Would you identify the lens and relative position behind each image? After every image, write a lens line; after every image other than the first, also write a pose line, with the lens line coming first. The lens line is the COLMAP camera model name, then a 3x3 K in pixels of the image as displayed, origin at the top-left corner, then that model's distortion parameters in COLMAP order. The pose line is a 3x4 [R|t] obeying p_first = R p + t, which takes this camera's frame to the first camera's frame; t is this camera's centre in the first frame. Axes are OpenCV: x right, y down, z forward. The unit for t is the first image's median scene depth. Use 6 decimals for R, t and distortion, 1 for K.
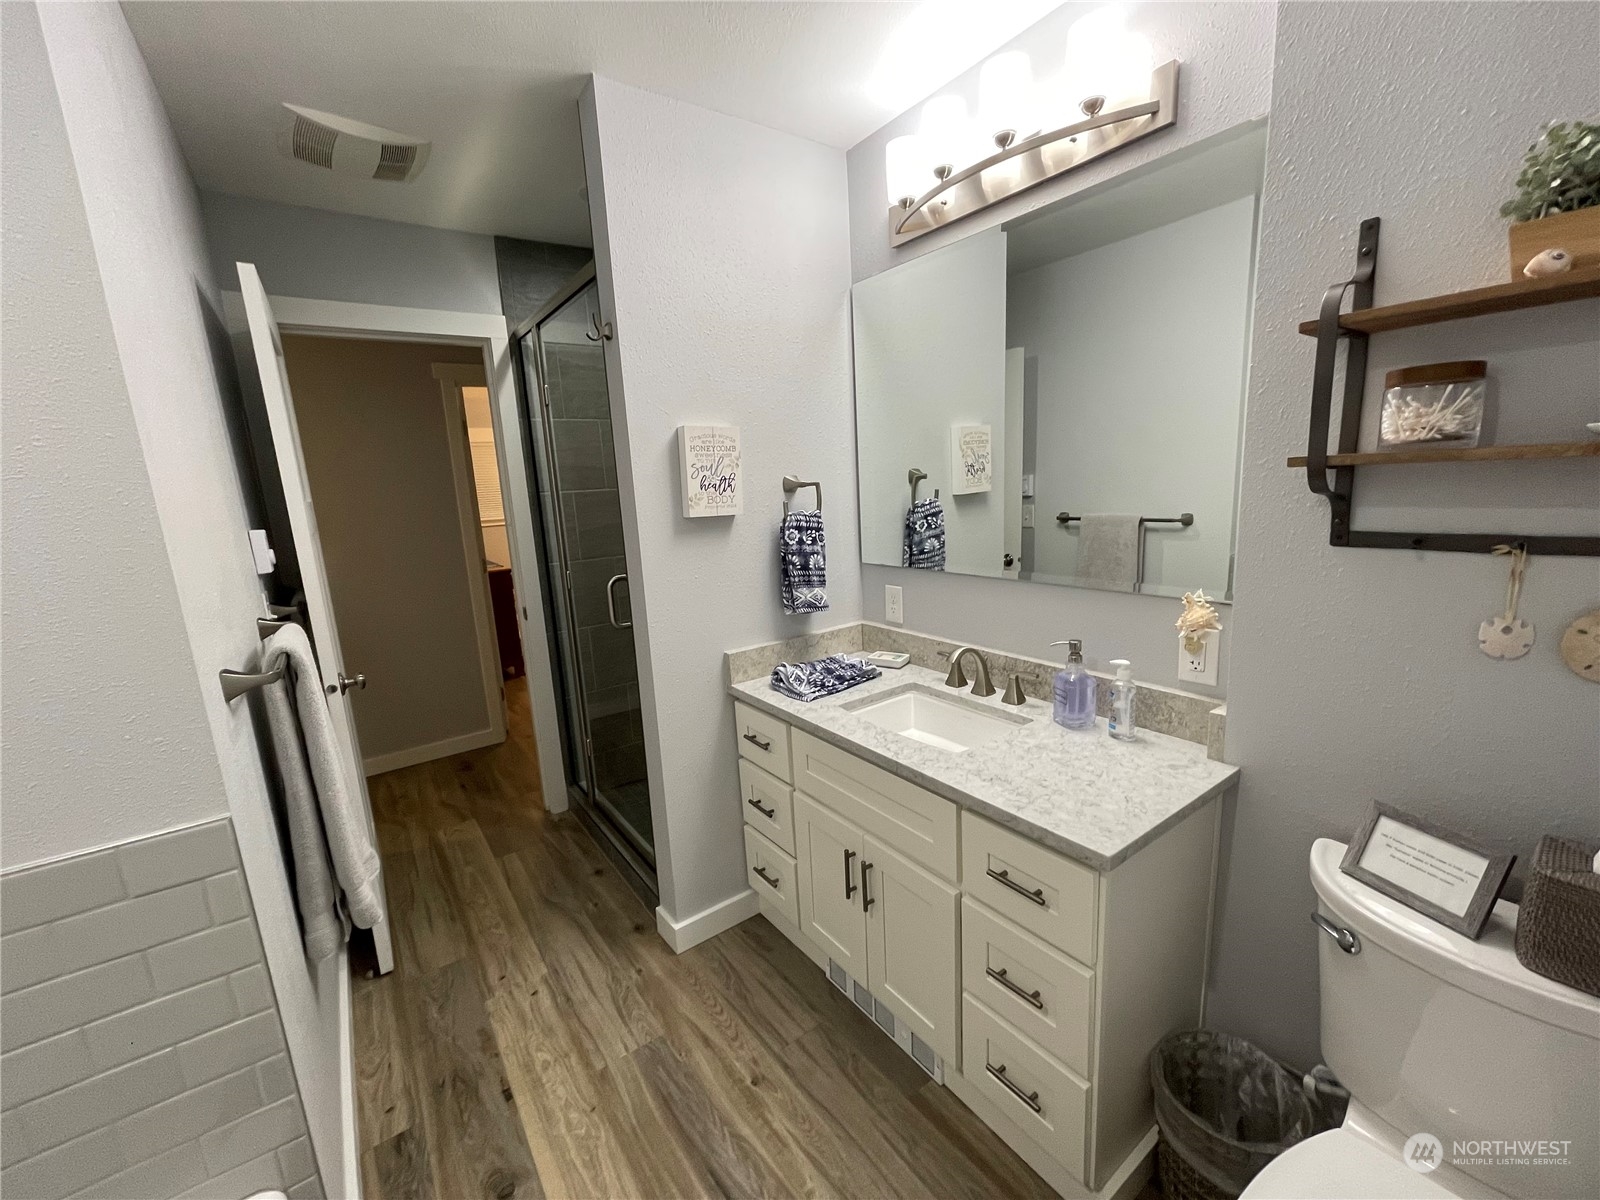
lens RADIAL K [[646.4, 0, 803.1], [0, 646.4, 603.6], [0, 0, 1]] dist [0.001326, 0.000427]
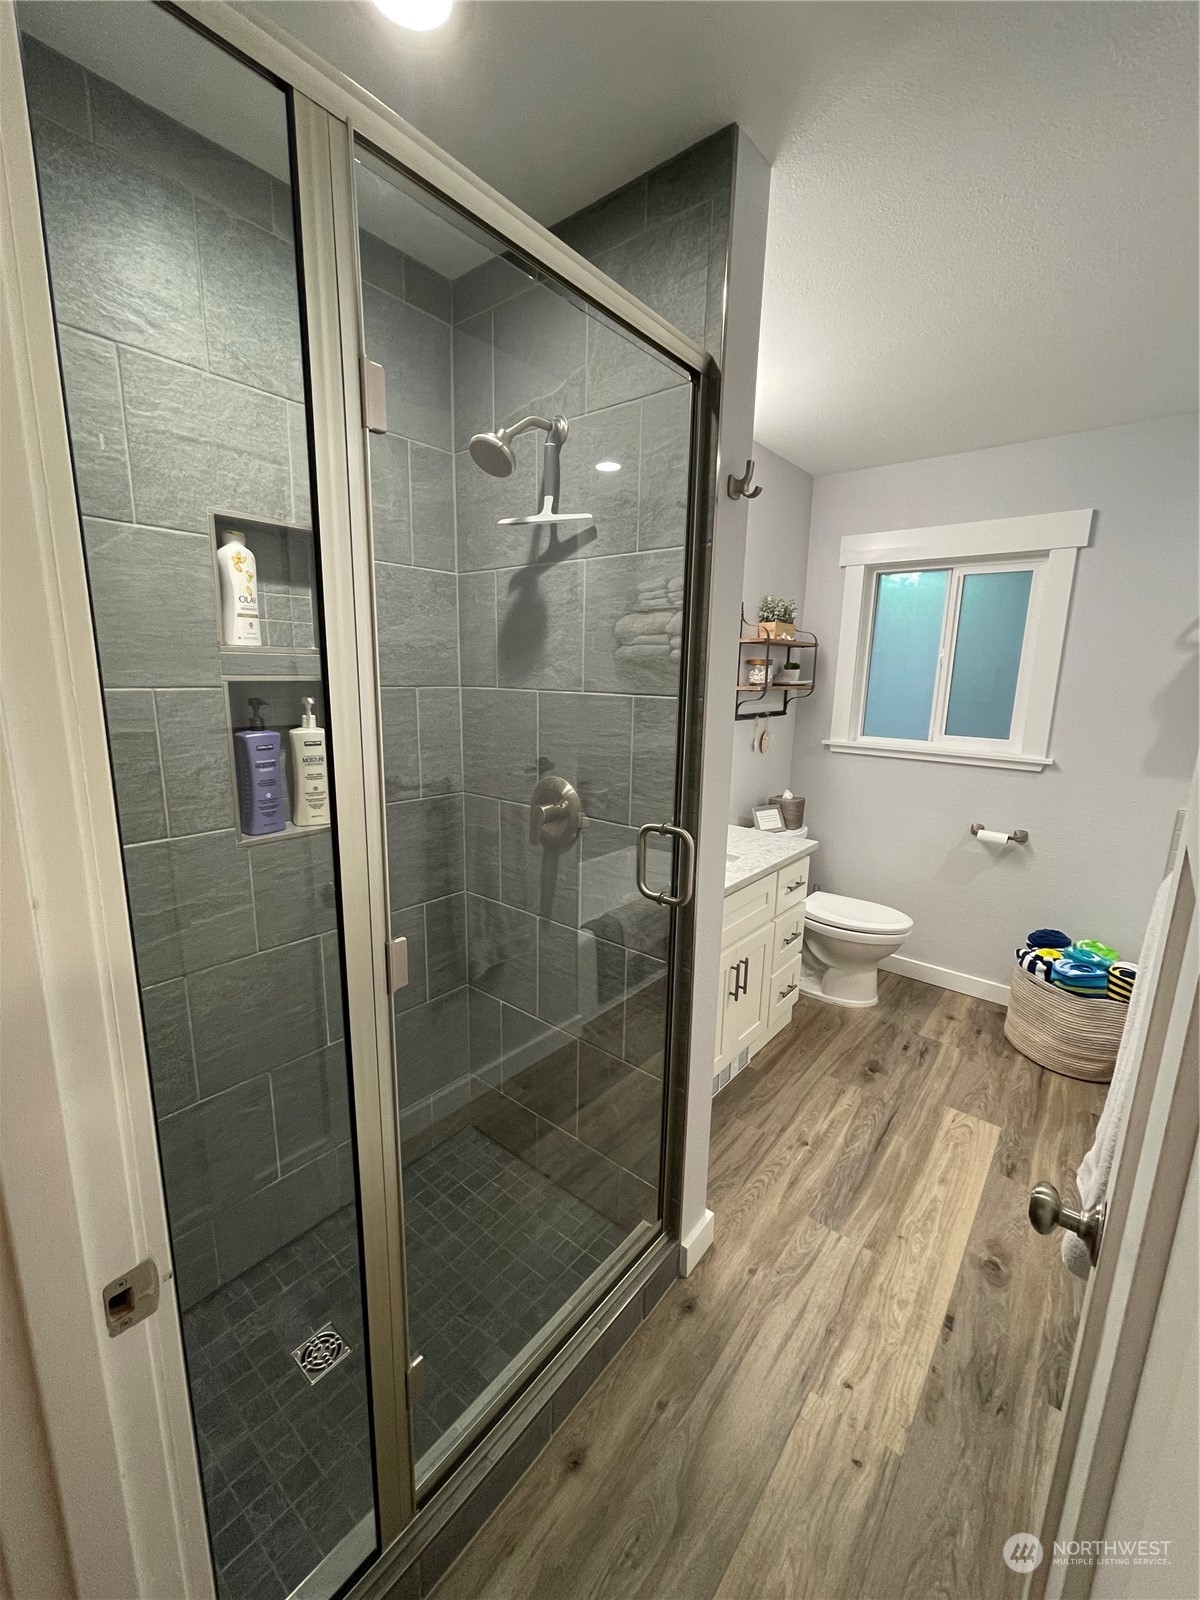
lens RADIAL K [[646.4, 0, 604.5], [0, 646.4, 807.2], [0, 0, 1]] dist [0.001326, 0.000427]
pose [[-0.259006, -0.138042, 0.955961, -1.060052], [0.171611, 0.967410, 0.186191, -0.226083], [-0.950508, 0.212277, -0.226875, 1.439482]]
